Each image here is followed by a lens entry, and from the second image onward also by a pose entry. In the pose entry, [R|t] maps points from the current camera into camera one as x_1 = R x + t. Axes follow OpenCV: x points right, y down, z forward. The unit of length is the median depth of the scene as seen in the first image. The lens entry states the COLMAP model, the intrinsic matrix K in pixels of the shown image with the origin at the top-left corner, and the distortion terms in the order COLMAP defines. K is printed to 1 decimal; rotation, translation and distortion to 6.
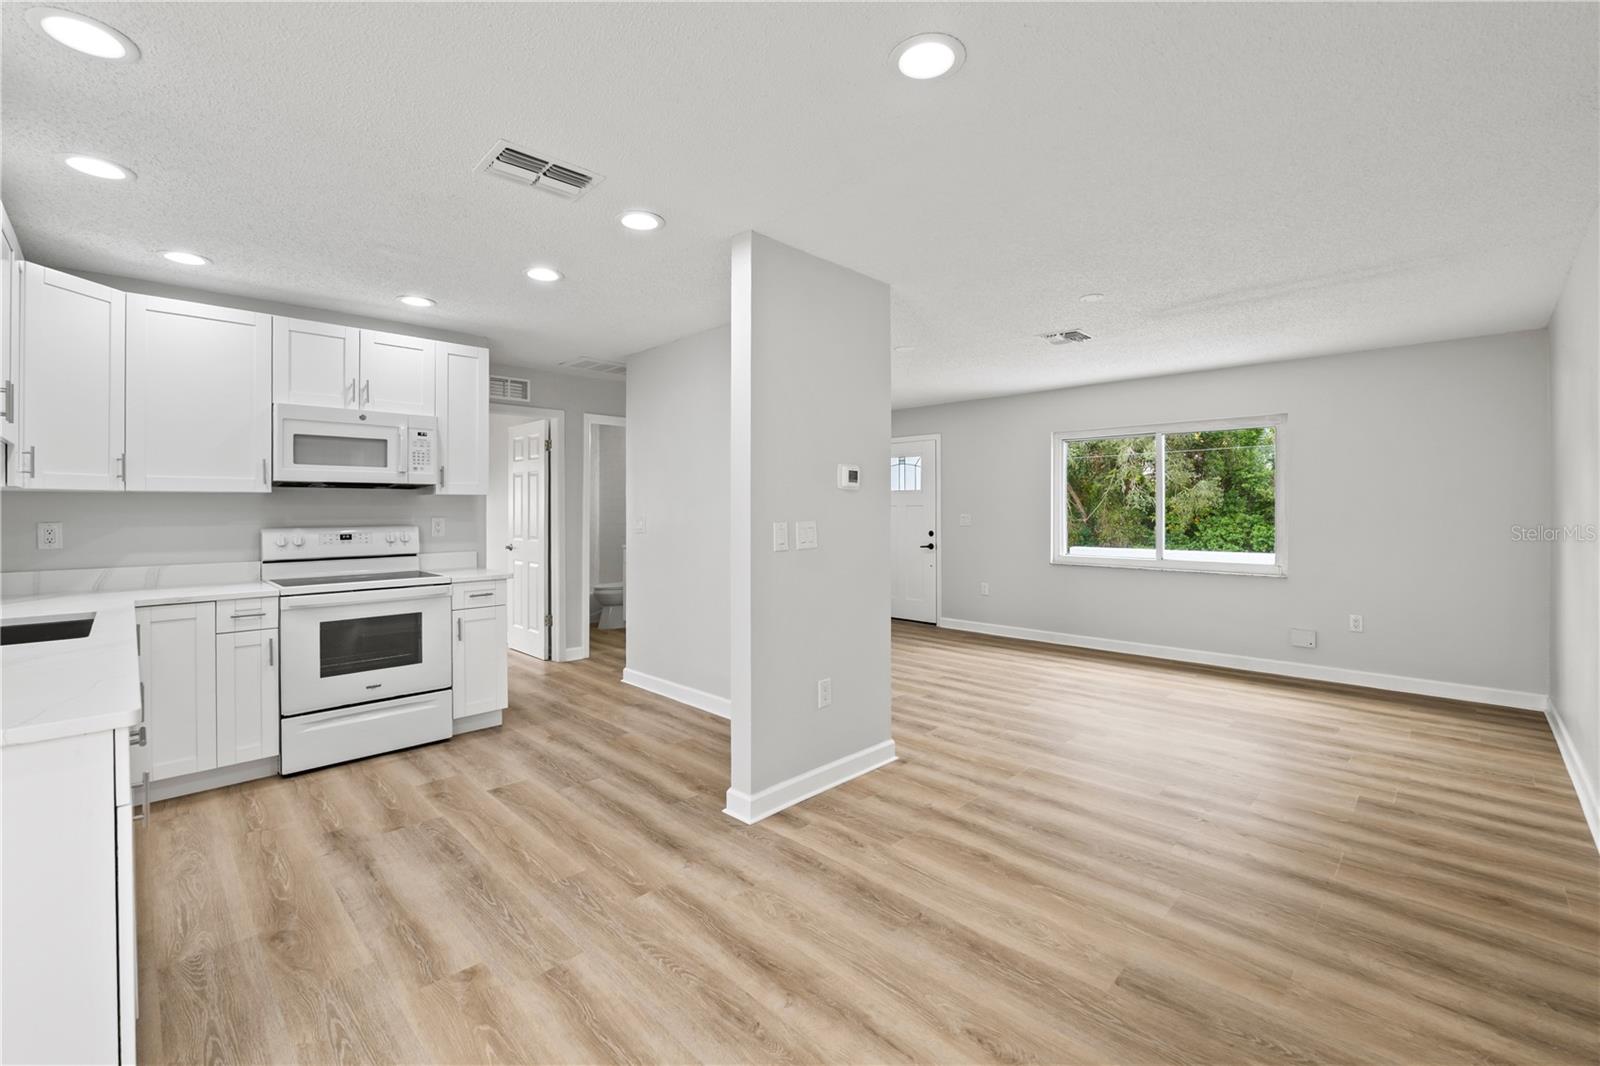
lens RADIAL K [[656.9, 0, 809.3], [0, 656.9, 508.4], [0, 0, 1]] dist [-0.009485, -0.000262]
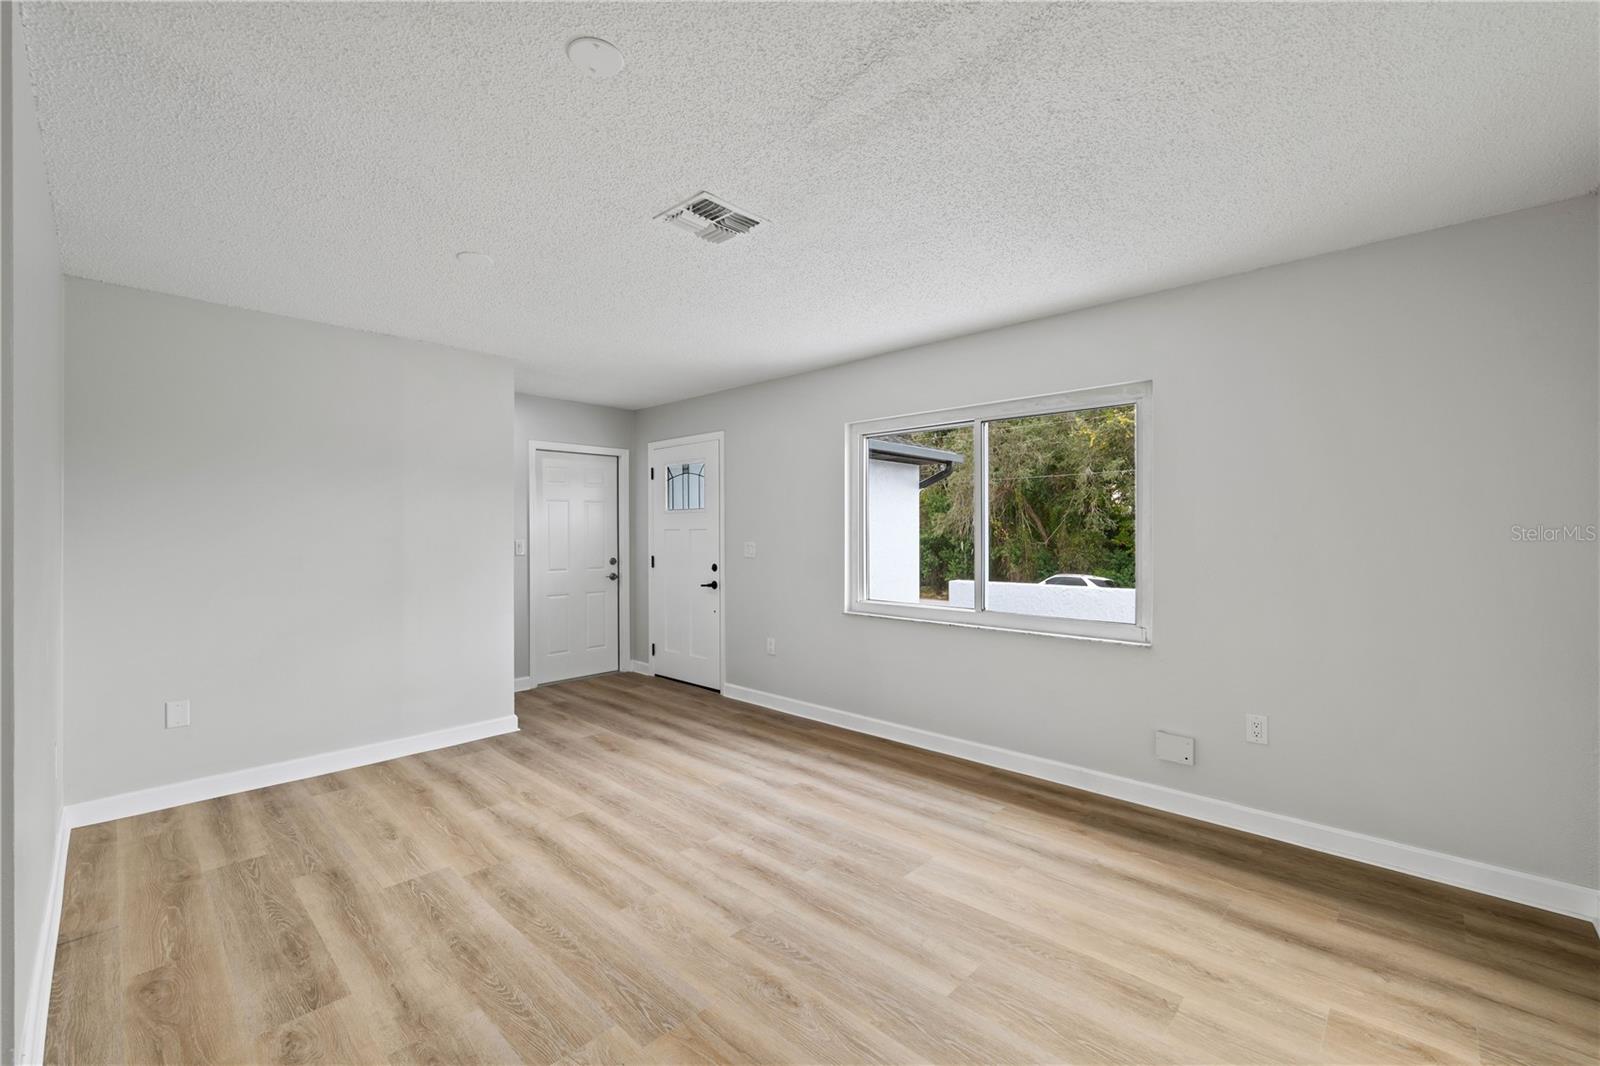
lens RADIAL K [[654.9, 0, 800.0], [0, 654.9, 533.0], [0, 0, 1]] dist [-0.003493, -0.000174]
pose [[0.999863, 0.000025, 0.016566, 0.617466], [-0.000075, 0.999995, 0.003016, -0.005604], [-0.016566, -0.003017, 0.999858, 0.617992]]
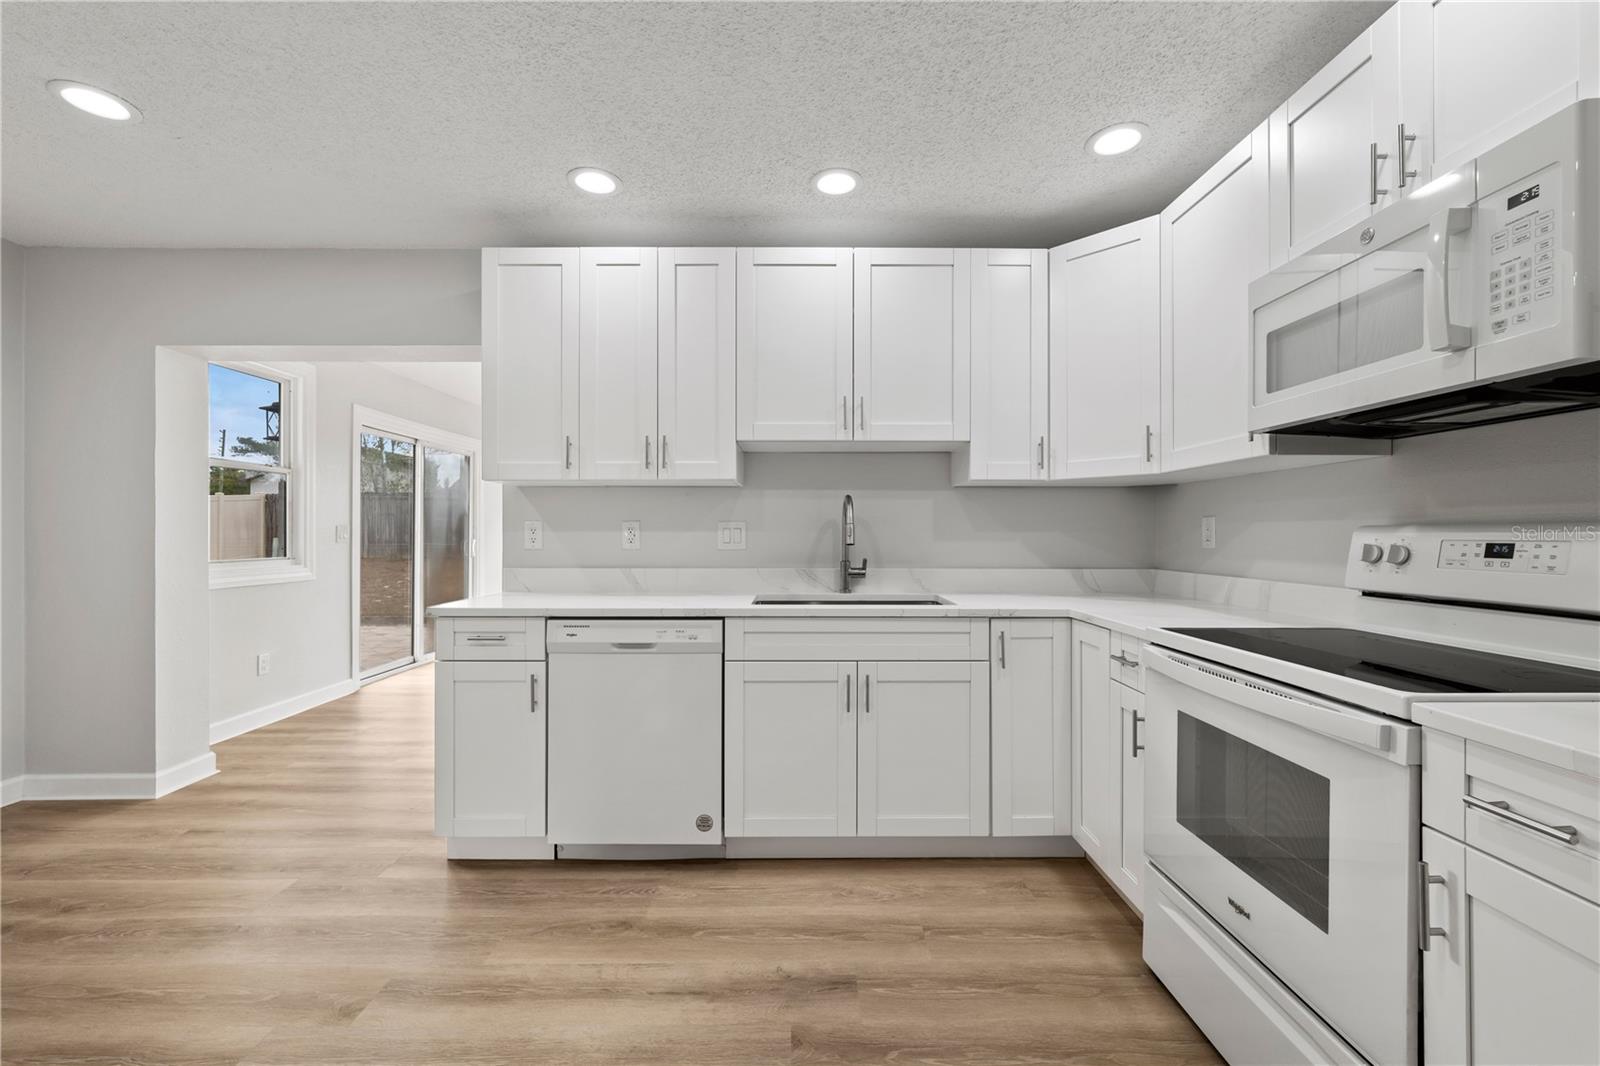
lens RADIAL K [[654.9, 0, 800.0], [0, 654.9, 533.0], [0, 0, 1]] dist [-0.003493, -0.000174]
pose [[-0.715867, 0.002020, -0.698233, -0.187465], [0.002452, 0.999997, 0.000379, 0.037186], [0.698232, -0.001441, -0.715870, 1.120831]]
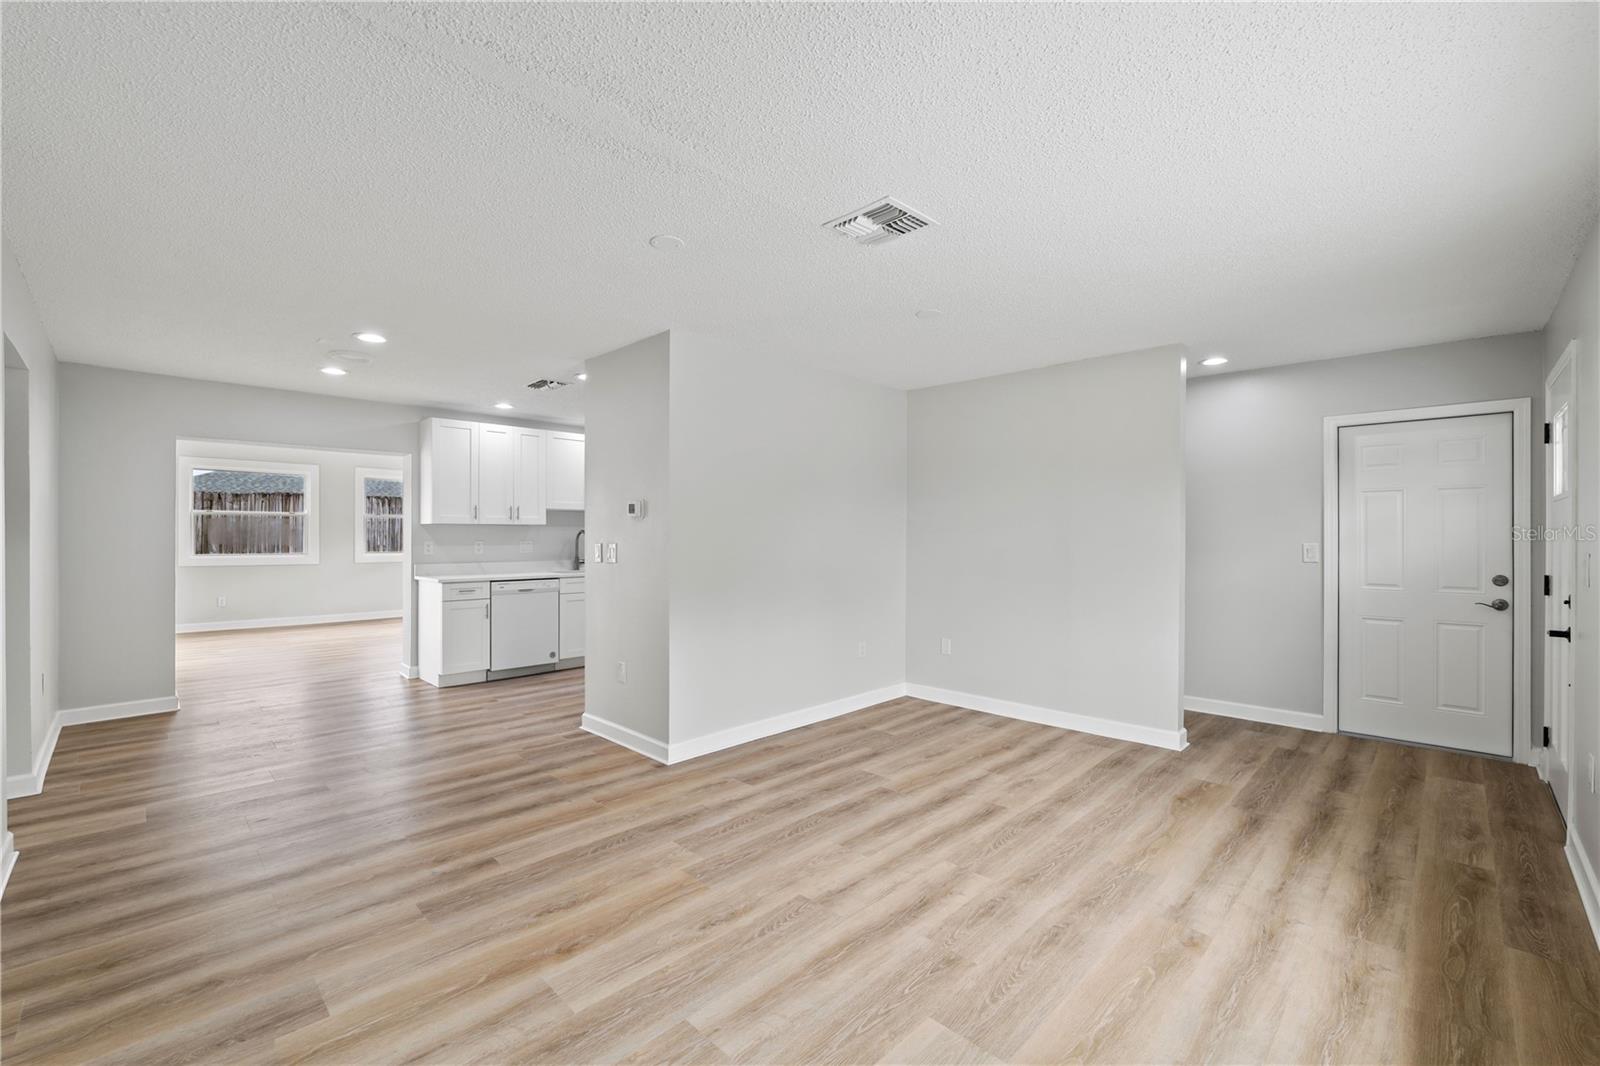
lens RADIAL K [[674.9, 0, 826.3], [0, 674.9, 535.4], [0, 0, 1]] dist [-0.009801, -0.000194]
pose [[0.027475, 0.004960, -0.999610, 1.300982], [-0.001527, 0.999987, 0.004920, -0.004515], [0.999621, 0.001391, 0.027482, 1.274420]]
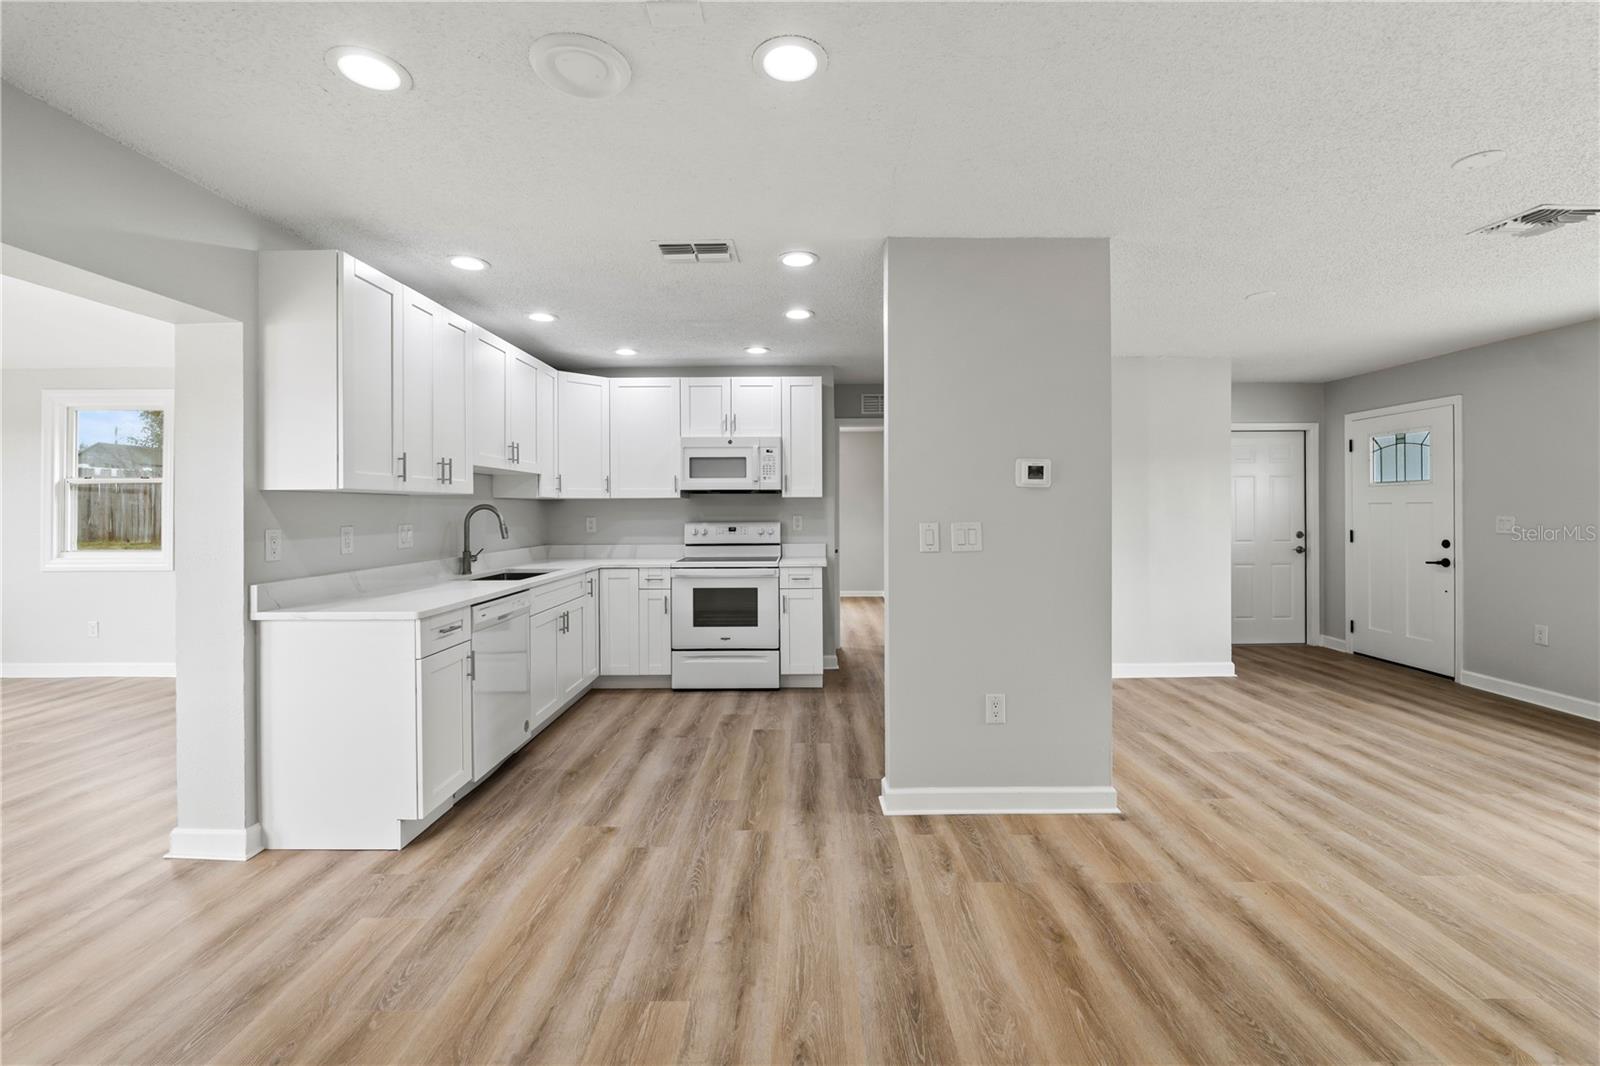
lens RADIAL K [[665.3, 0, 826.7], [0, 665.3, 510.1], [0, 0, 1]] dist [-0.009550, -0.000101]
pose [[0.715604, 0.001137, -0.698505, 0.467606], [0.002714, 0.999987, 0.004407, -0.002654], [0.698501, -0.005049, 0.715591, 0.155043]]
